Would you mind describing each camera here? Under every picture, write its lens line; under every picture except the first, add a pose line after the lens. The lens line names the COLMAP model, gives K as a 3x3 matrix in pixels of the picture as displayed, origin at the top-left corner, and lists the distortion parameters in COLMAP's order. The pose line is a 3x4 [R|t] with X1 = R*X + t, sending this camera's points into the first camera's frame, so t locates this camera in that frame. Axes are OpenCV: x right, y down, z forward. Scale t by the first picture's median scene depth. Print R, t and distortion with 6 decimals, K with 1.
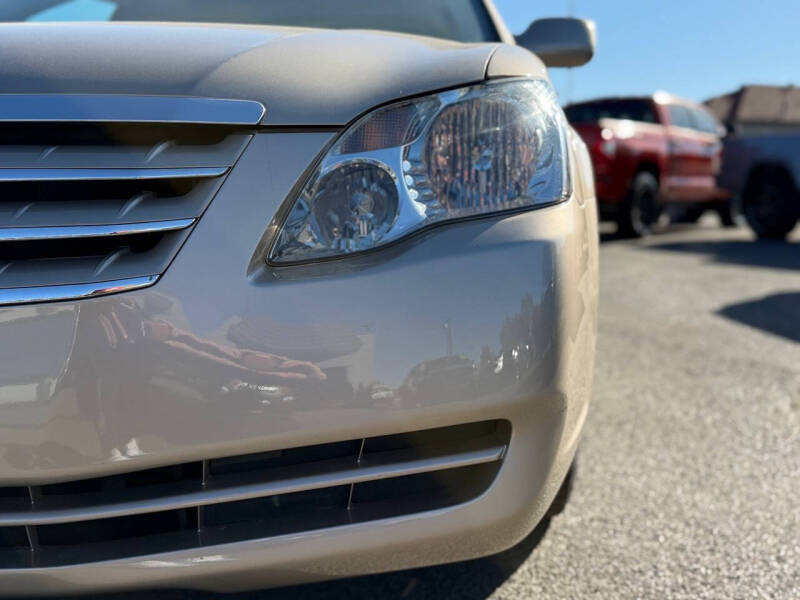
lens RADIAL K [[824.3, 0, 387.0], [0, 824.3, 298.7], [0, 0, 1]] dist [0.147021, -0.475427]
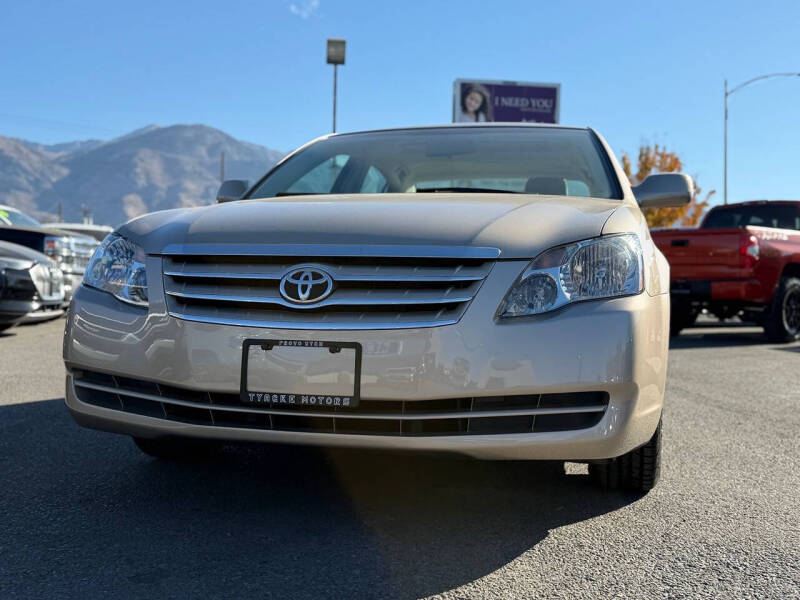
lens RADIAL K [[824.3, 0, 387.0], [0, 824.3, 298.7], [0, 0, 1]] dist [0.147021, -0.475427]
pose [[0.984083, 0.020595, -0.176510, -0.042273], [-0.040428, 0.993163, -0.109512, 0.157081], [0.173047, 0.114905, 0.978188, -1.208199]]
